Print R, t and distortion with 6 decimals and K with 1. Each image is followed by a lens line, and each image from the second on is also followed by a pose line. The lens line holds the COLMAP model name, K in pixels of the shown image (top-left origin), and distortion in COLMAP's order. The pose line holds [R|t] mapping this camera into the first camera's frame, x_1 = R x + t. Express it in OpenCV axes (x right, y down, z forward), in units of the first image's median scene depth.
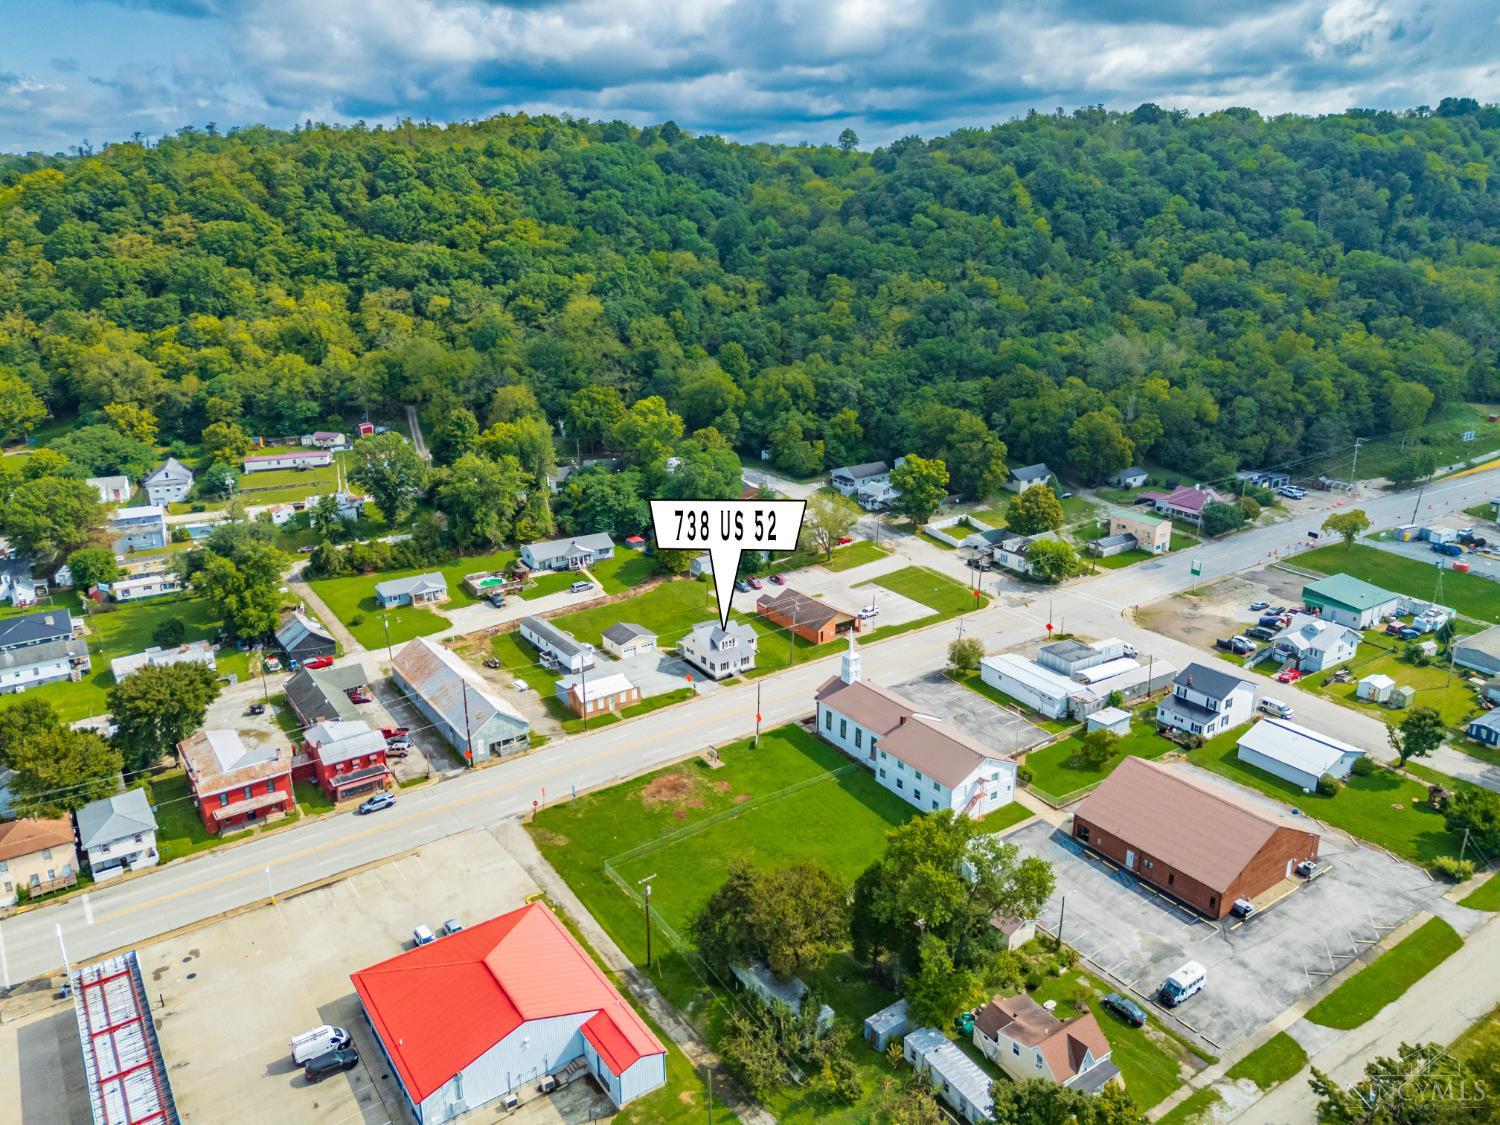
lens RADIAL K [[1098.8, 0, 750.0], [0, 1098.8, 562.5], [0, 0, 1]] dist [0.036006, 0.000564]
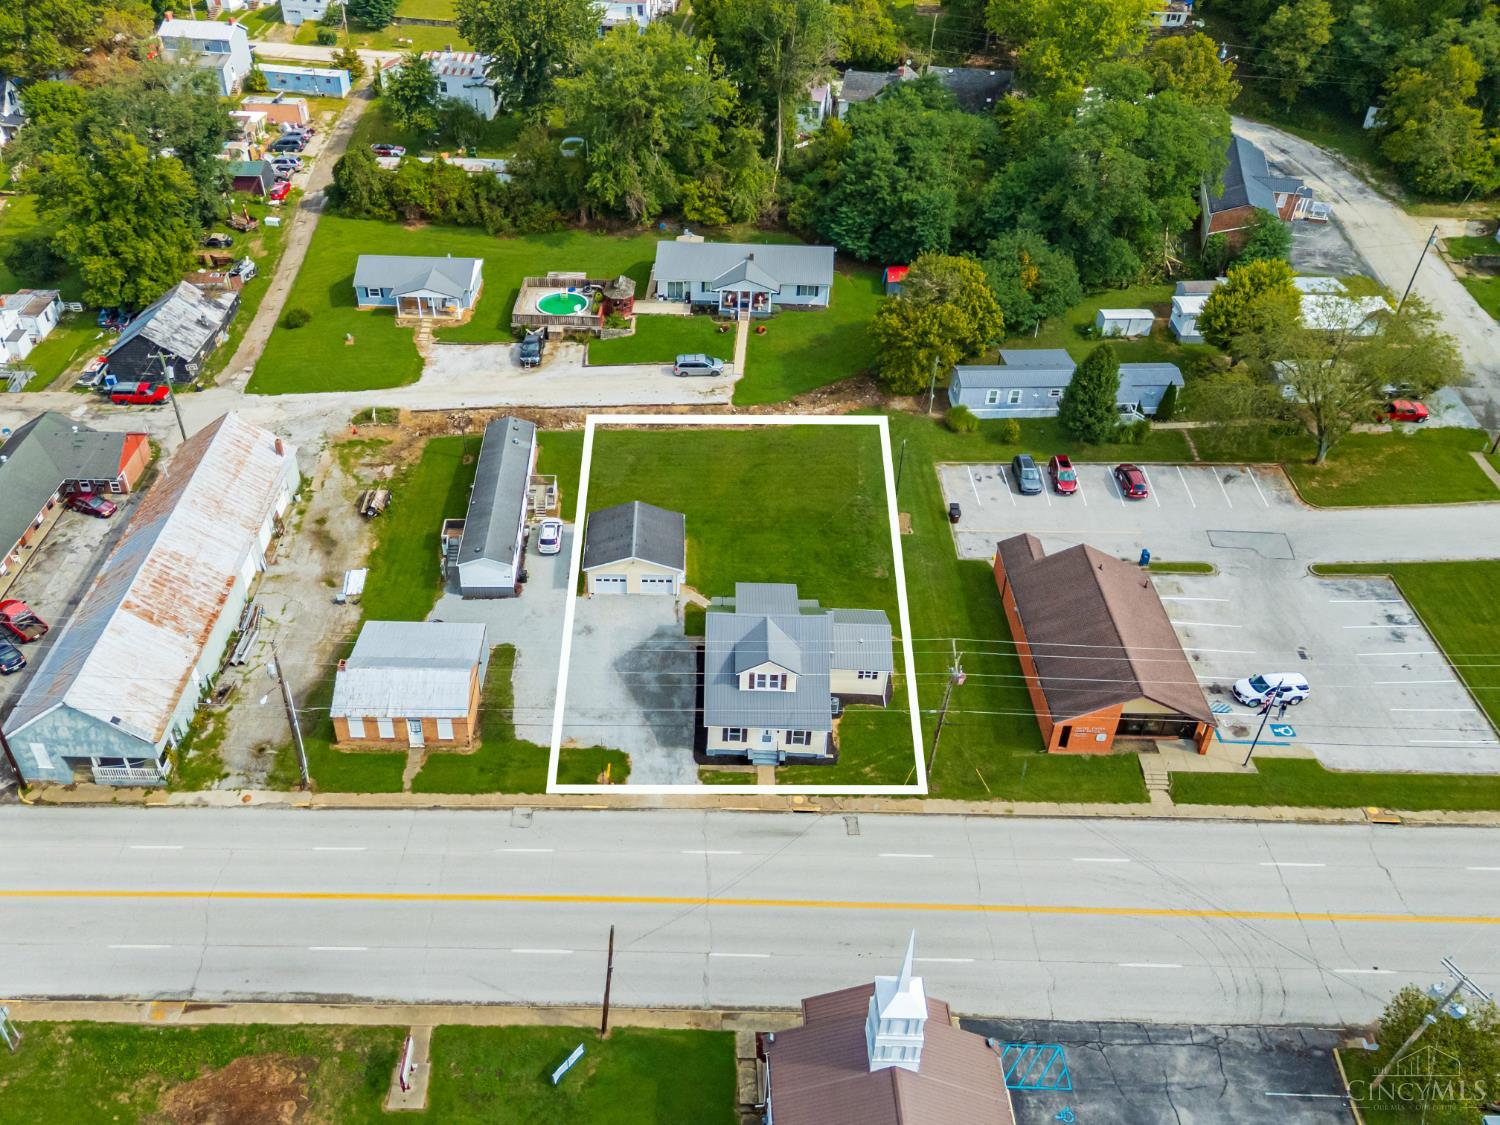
lens RADIAL K [[1276.2, 0, 640.8], [0, 1276.2, 568.6], [0, 0, 1]] dist [0.050215, -0.014025]
pose [[0.802672, 0.365987, -0.470926, 0.125685], [-0.191913, 0.906084, 0.377070, -0.108357], [0.564701, -0.212286, 0.797526, 0.570346]]
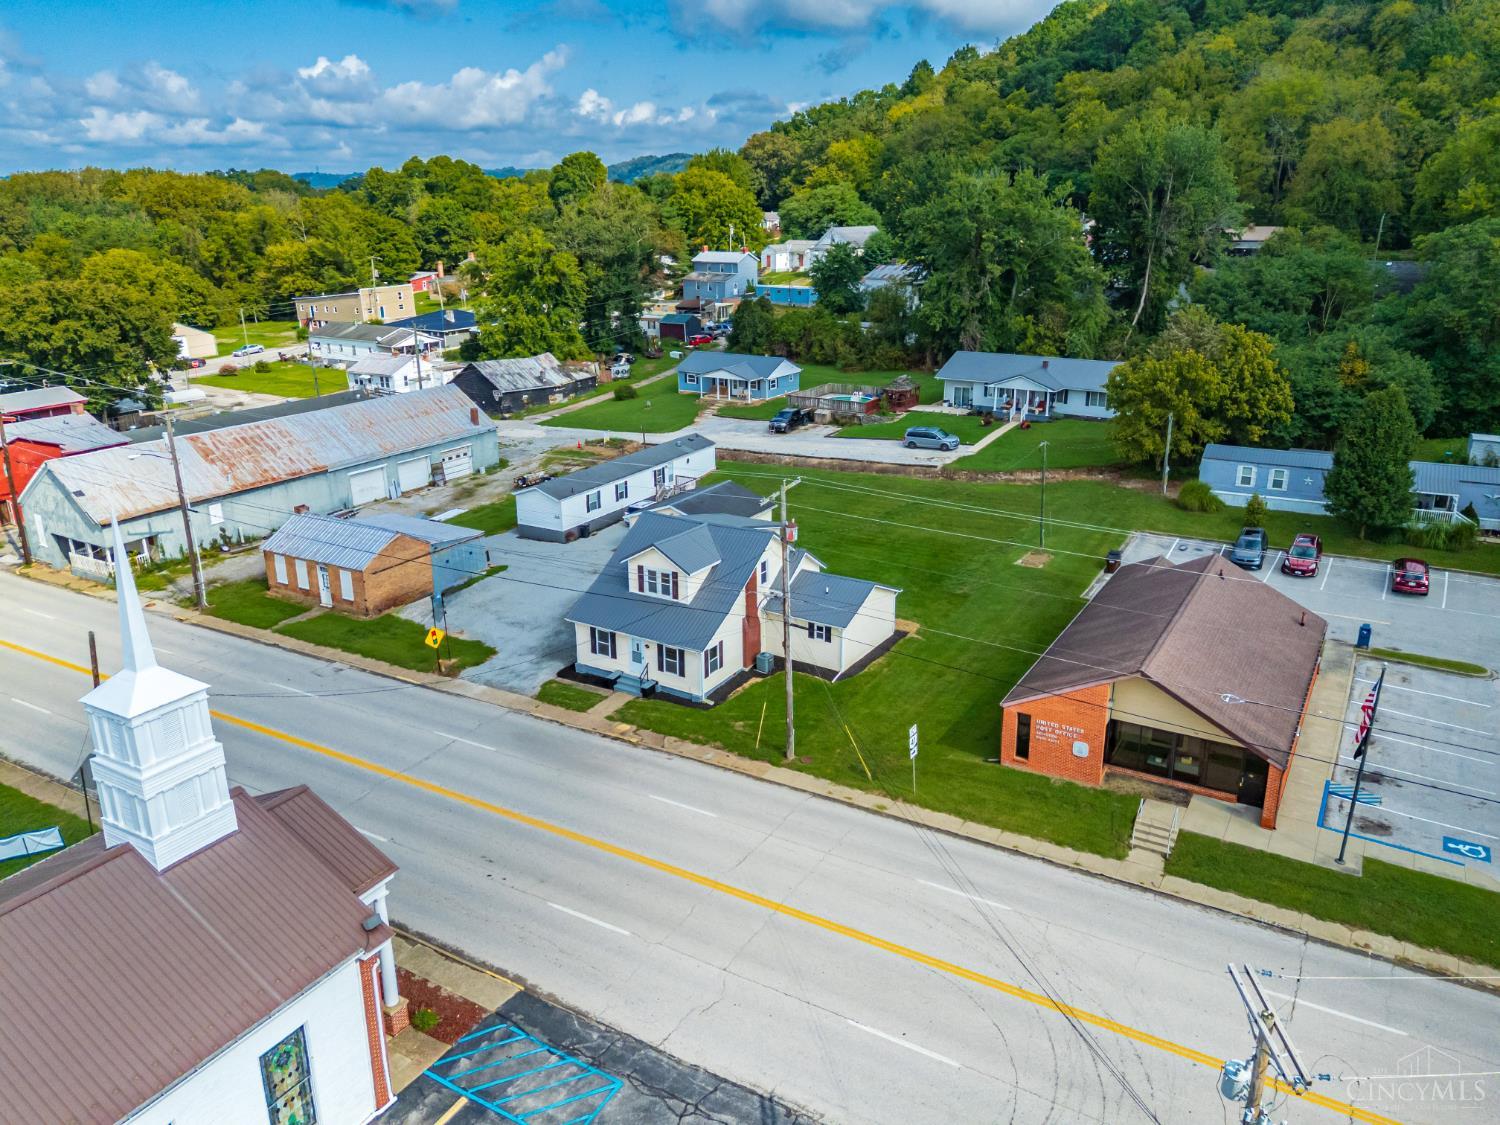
lens RADIAL K [[1098.8, 0, 750.0], [0, 1098.8, 562.5], [0, 0, 1]] dist [0.036006, 0.000564]
pose [[0.412692, 0.294241, -0.862037, 0.213936], [-0.287207, 0.940146, 0.183405, 0.008862], [0.864406, 0.171894, 0.472499, 0.800279]]
